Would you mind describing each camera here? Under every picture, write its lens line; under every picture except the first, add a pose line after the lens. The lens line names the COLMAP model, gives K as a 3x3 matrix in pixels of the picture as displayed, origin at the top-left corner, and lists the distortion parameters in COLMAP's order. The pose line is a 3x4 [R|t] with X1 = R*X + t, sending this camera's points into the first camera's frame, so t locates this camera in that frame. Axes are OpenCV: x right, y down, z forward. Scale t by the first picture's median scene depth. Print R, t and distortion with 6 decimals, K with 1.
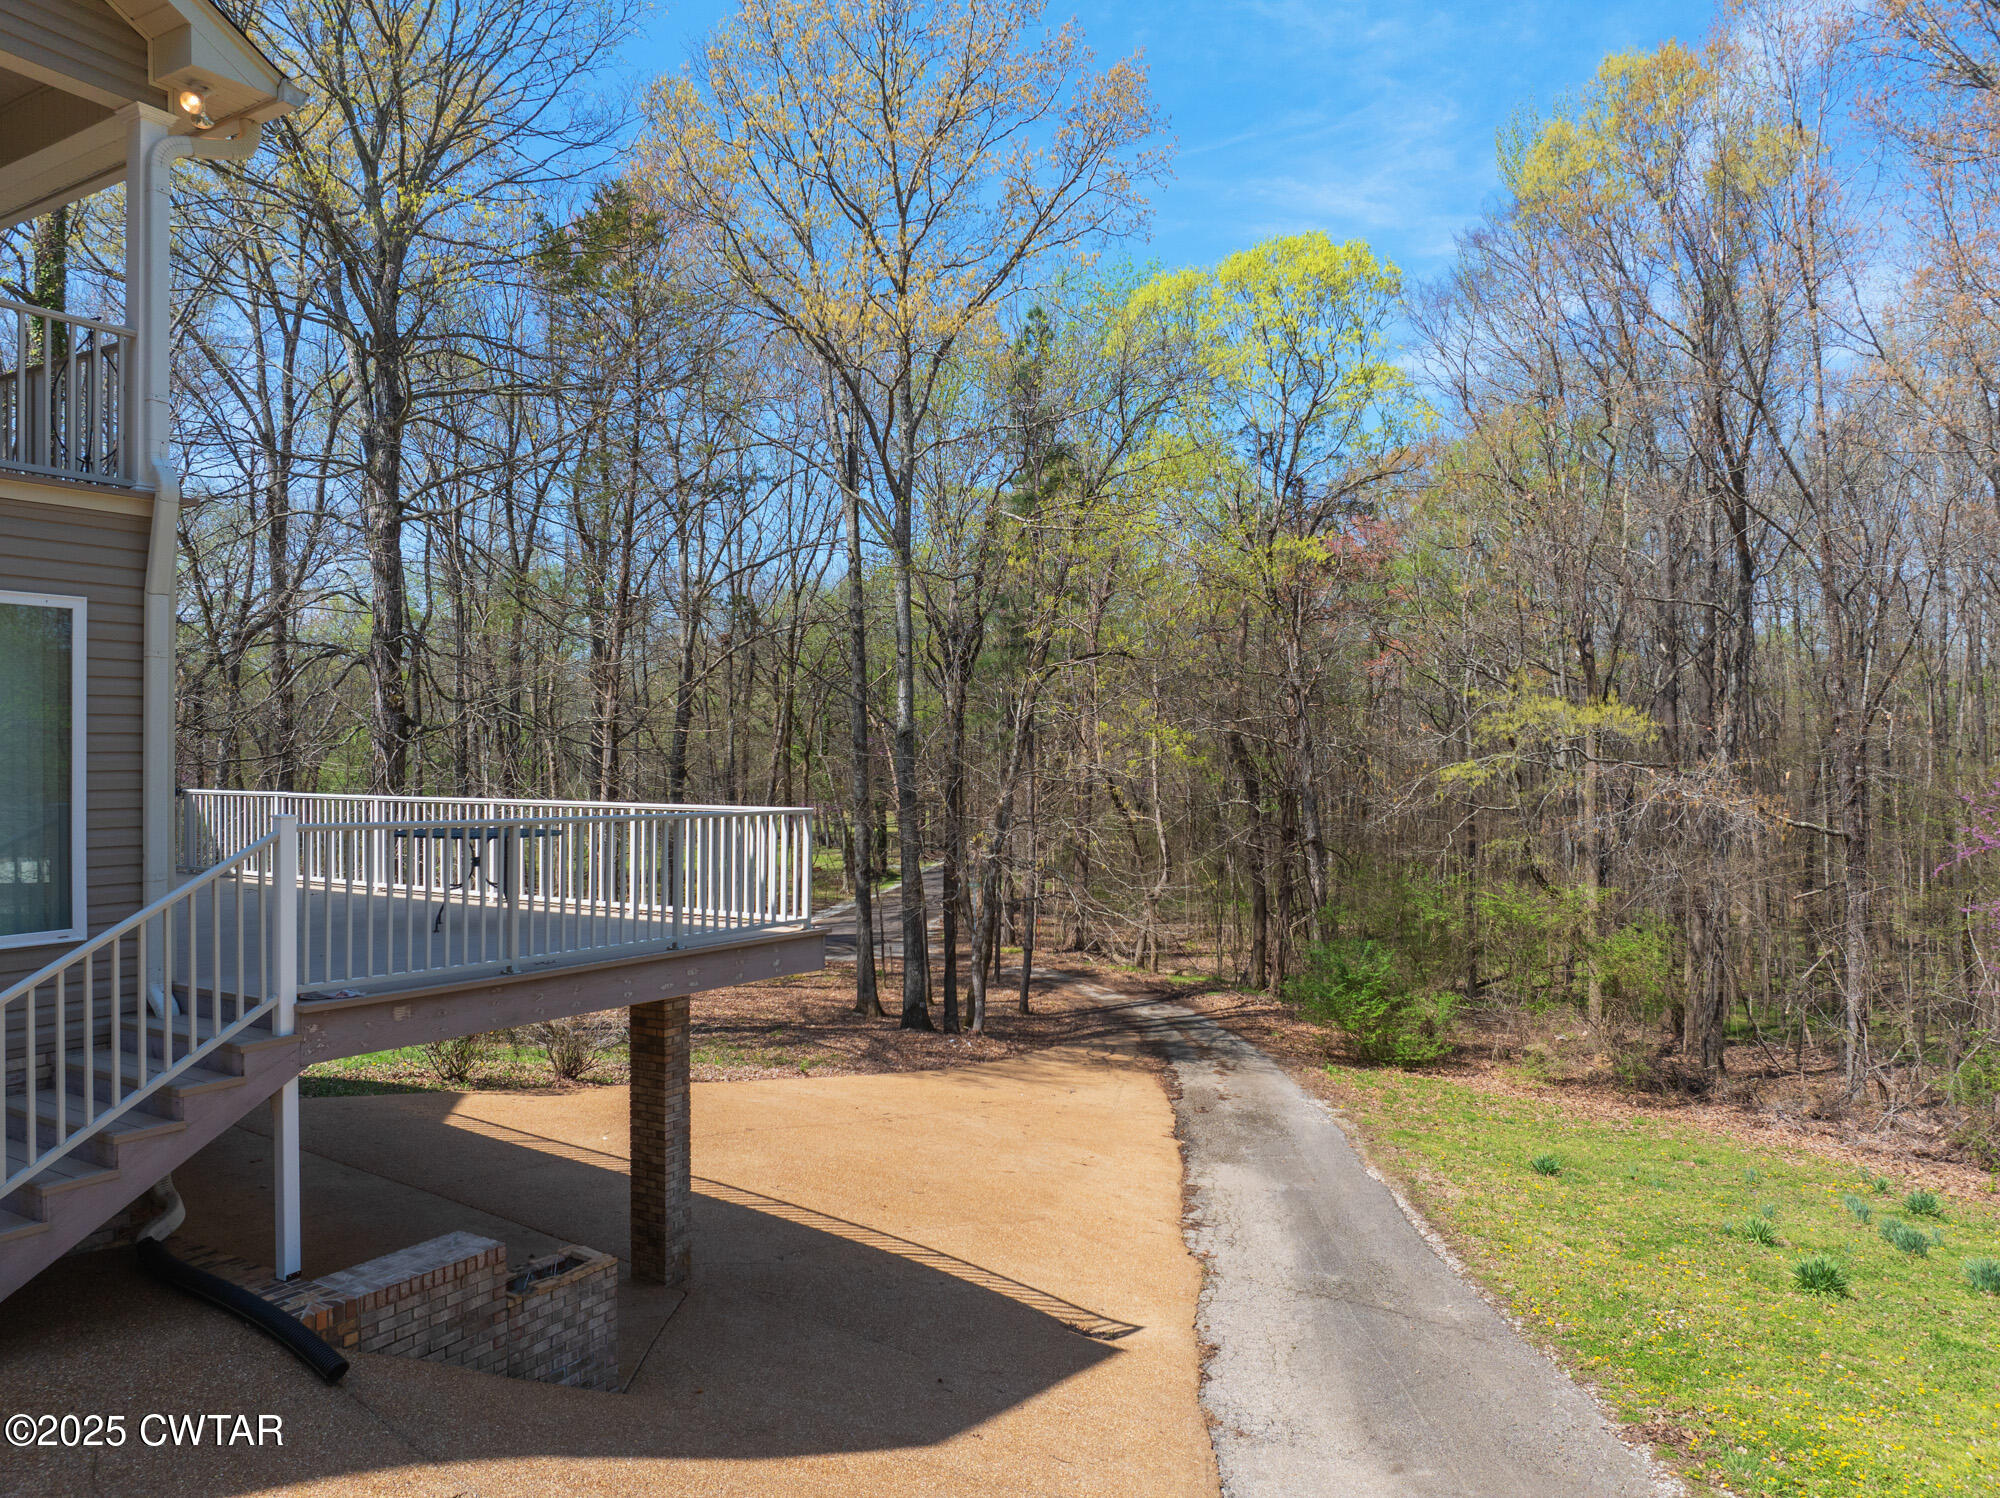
lens RADIAL K [[1432.3, 0, 1000.0], [0, 1432.3, 749.0], [0, 0, 1]] dist [-0.034183, -0.000903]
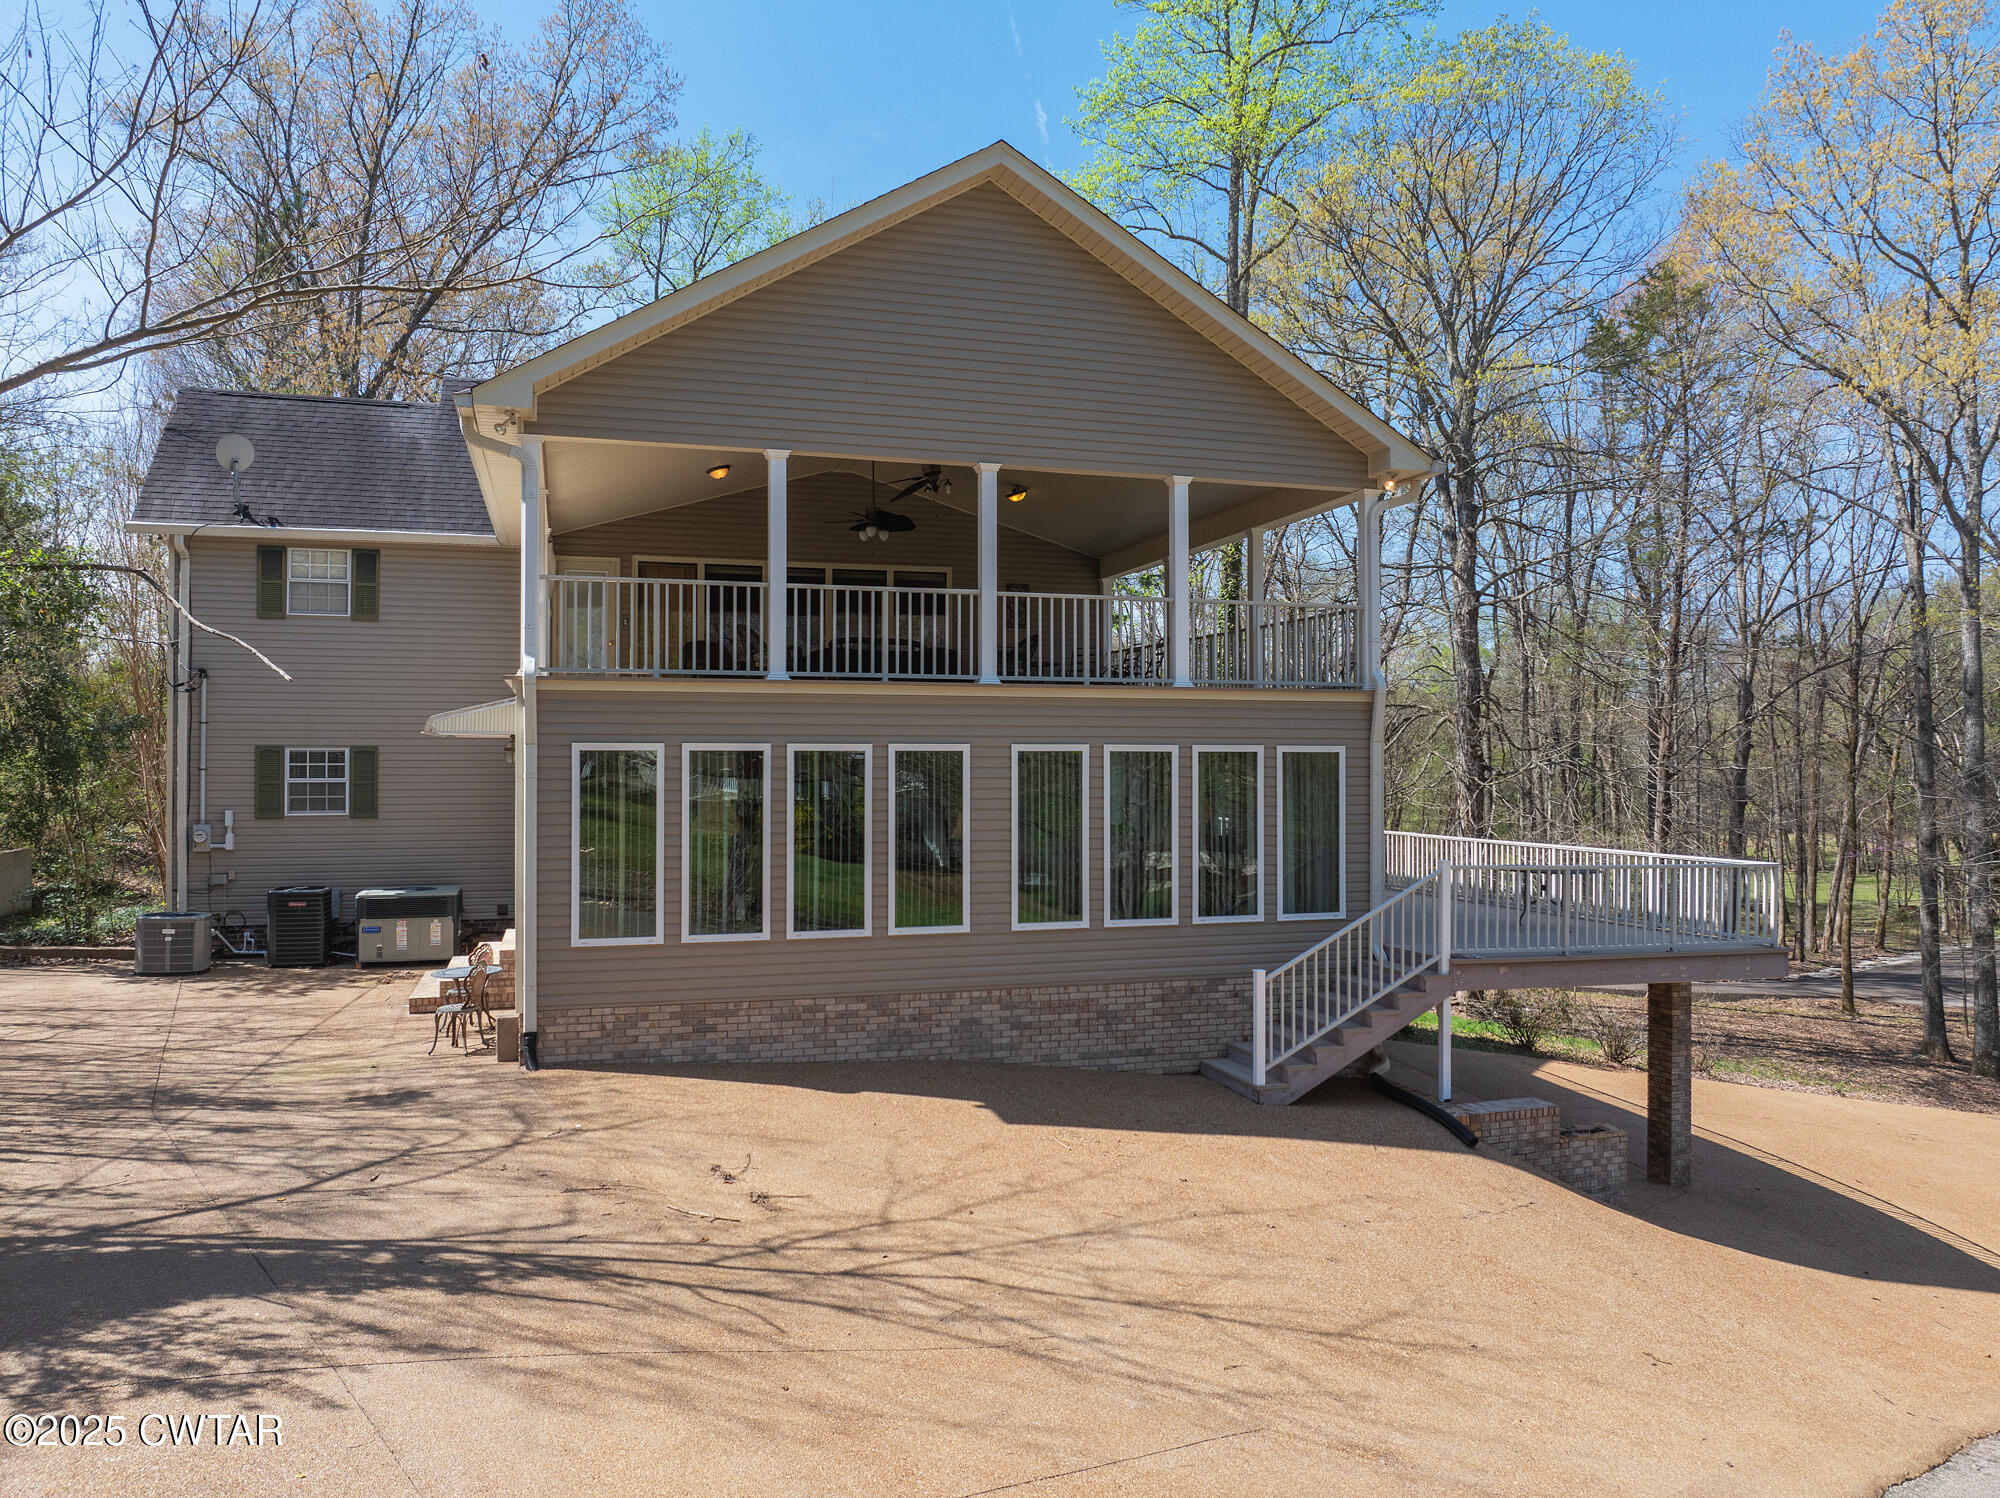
lens RADIAL K [[1432.3, 0, 1000.0], [0, 1432.3, 749.0], [0, 0, 1]] dist [-0.034183, -0.000903]
pose [[0.756207, -0.007578, -0.654289, 0.139070], [0.000043, 0.999934, -0.011532, -0.037284], [0.654333, 0.008693, 0.756157, -0.387056]]
